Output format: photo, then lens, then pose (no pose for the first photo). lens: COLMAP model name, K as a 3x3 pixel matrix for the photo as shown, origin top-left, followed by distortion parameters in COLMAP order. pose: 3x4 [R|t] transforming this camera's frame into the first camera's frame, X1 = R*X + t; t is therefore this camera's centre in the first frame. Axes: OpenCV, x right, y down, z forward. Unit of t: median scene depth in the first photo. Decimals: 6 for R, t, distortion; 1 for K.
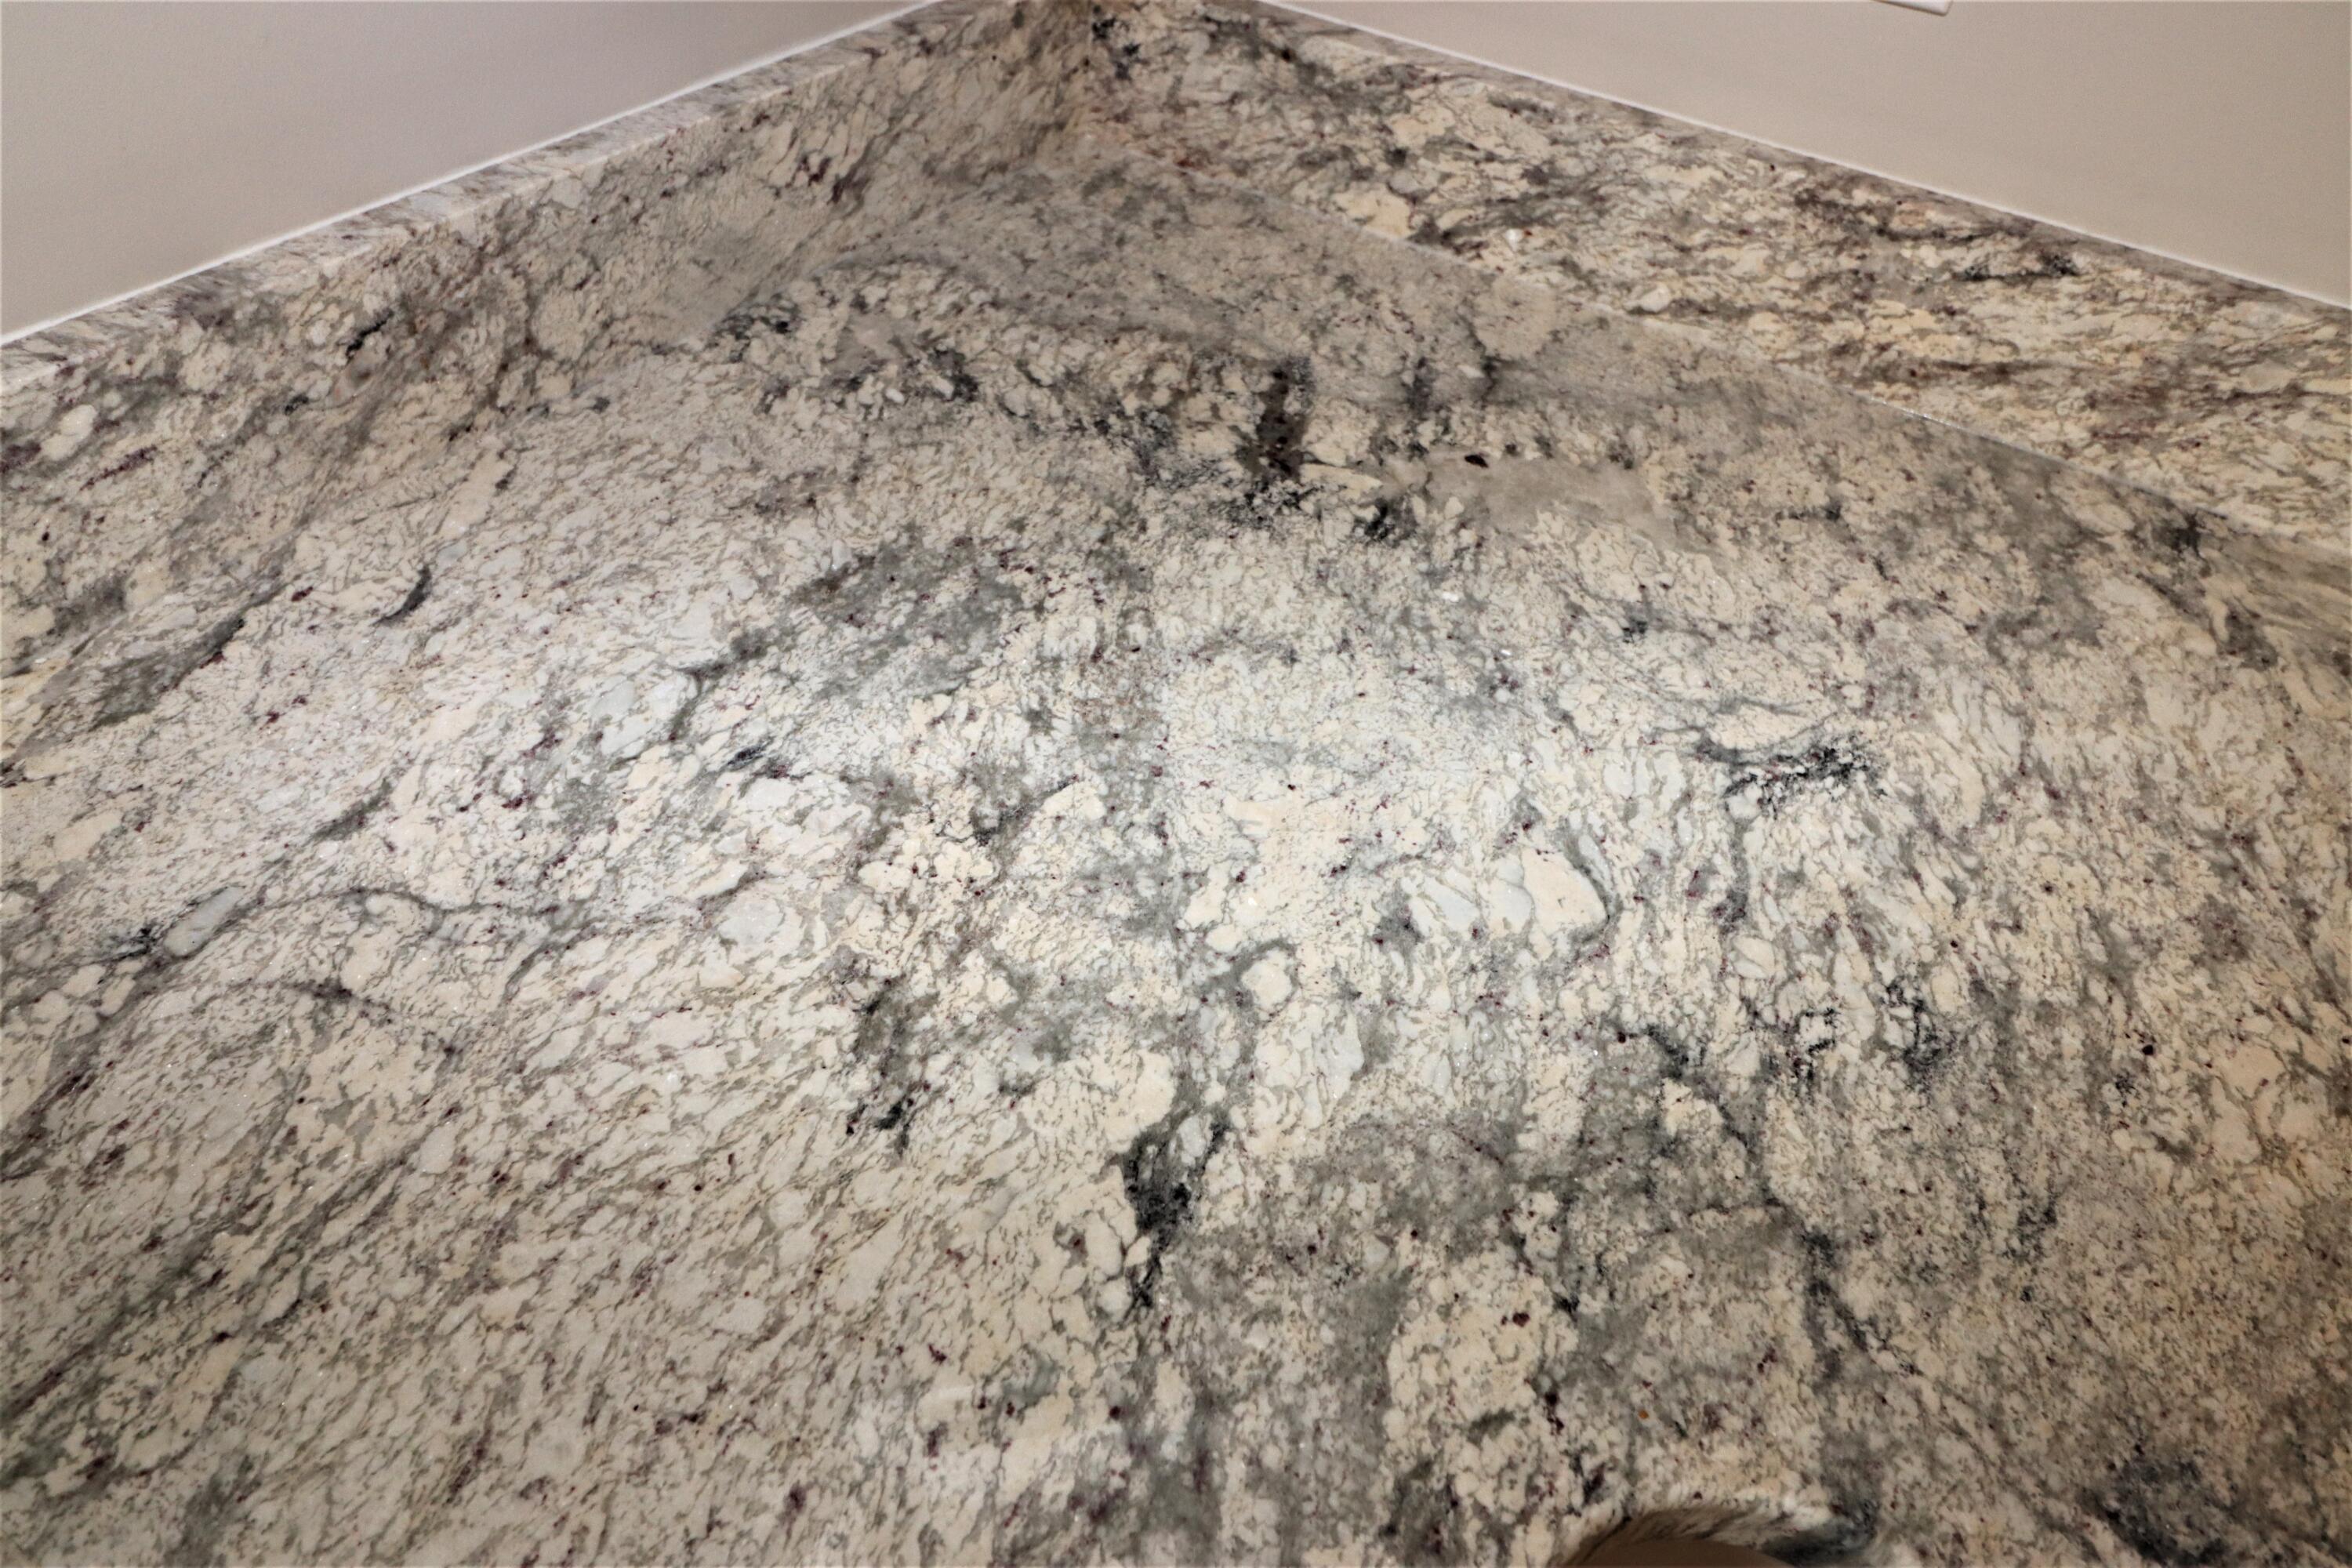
lens RADIAL K [[1556.8, 0, 1174.4], [0, 1556.8, 782.4], [0, 0, 1]] dist [0.004416, -0.001262]
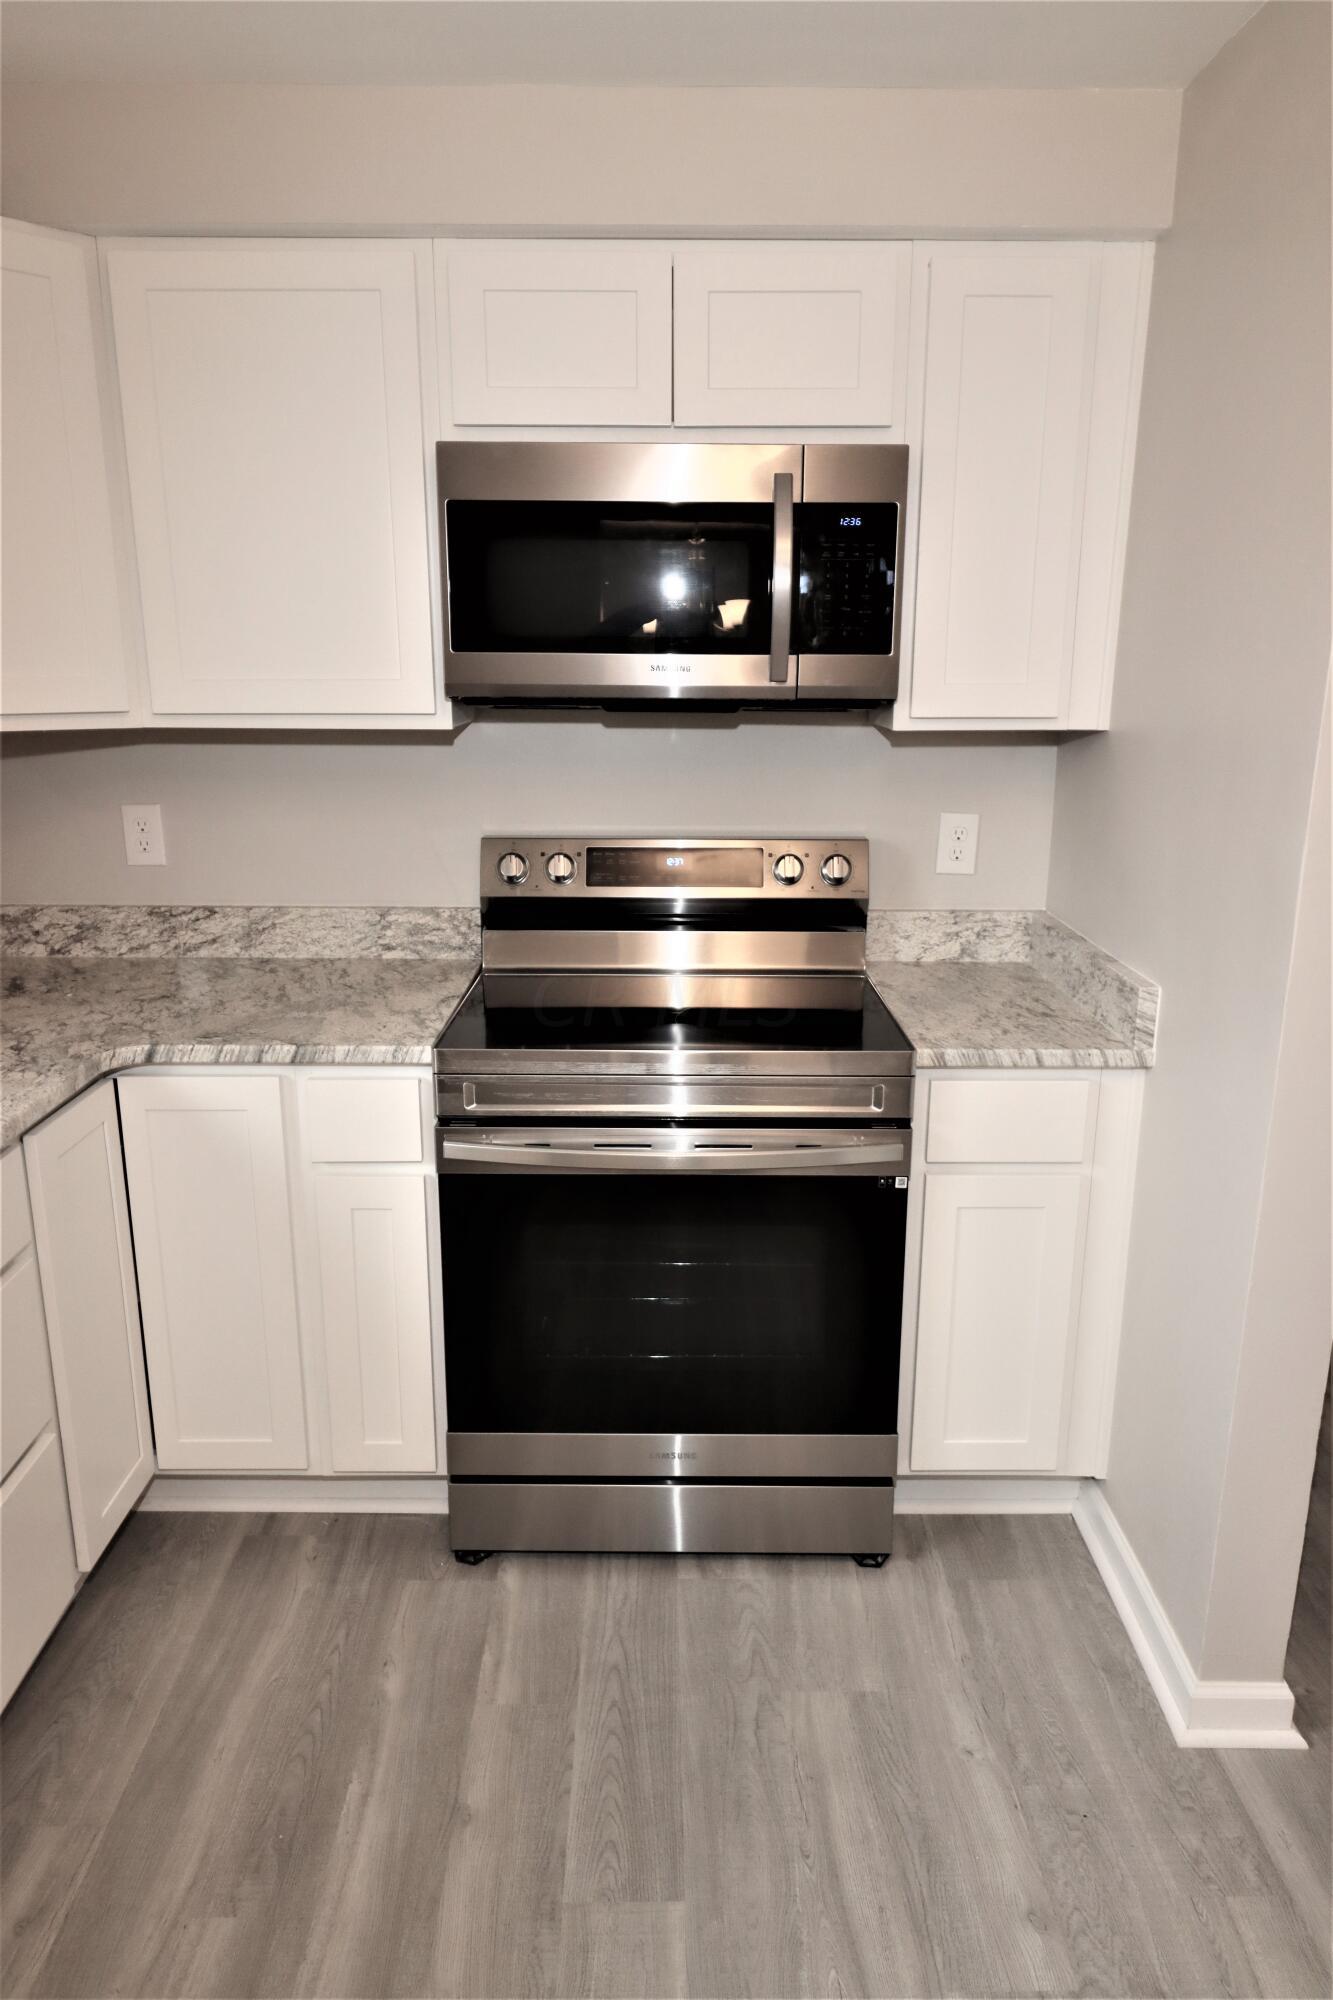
lens RADIAL K [[1323.8, 0, 664.2], [0, 1323.8, 995.5], [0, 0, 1]] dist [0.004416, -0.001262]
pose [[0.835797, -0.198804, 0.511781, -0.241217], [0.417903, 0.834913, -0.358157, 1.450886], [-0.356090, 0.513222, 0.780899, -1.843234]]
